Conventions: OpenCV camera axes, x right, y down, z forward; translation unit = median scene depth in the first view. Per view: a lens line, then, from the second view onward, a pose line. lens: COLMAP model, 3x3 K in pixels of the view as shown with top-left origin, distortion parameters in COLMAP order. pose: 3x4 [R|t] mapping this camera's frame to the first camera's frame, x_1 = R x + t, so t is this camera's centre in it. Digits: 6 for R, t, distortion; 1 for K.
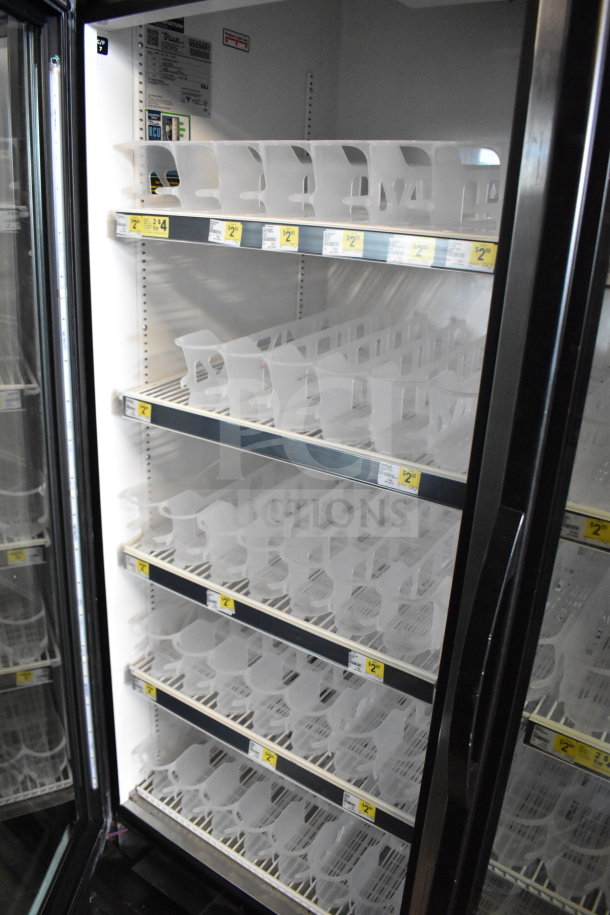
lens RADIAL K [[721.5, 0, 305.0], [0, 721.5, 457.5], [0, 0, 1]] dist [-0.049546, 0.044377]
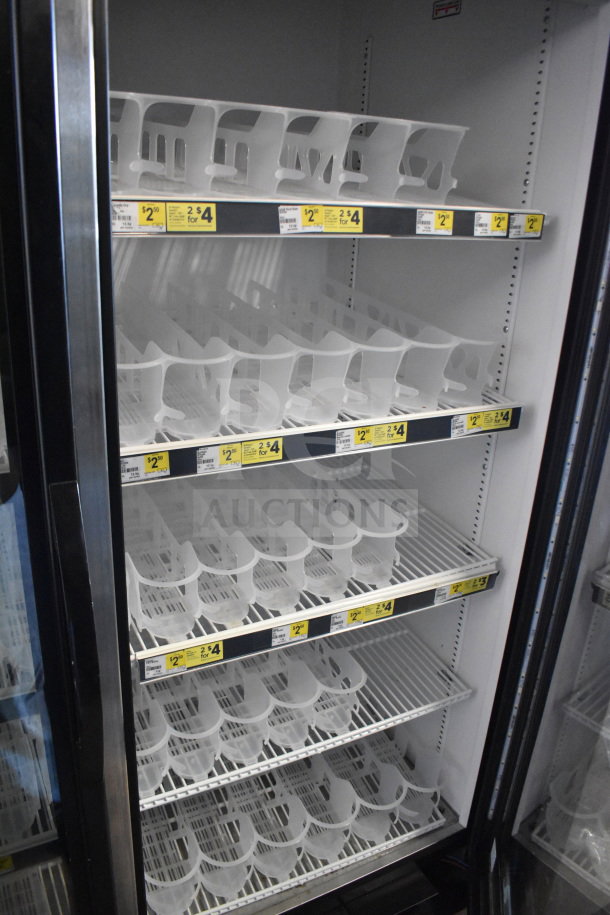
lens RADIAL K [[721.5, 0, 305.0], [0, 721.5, 457.5], [0, 0, 1]] dist [-0.049546, 0.044377]
pose [[0.495282, -0.343718, 0.797843, -0.997851], [0.275666, 0.933117, 0.230868, -0.275842], [-0.823835, 0.105593, 0.556908, 0.620870]]
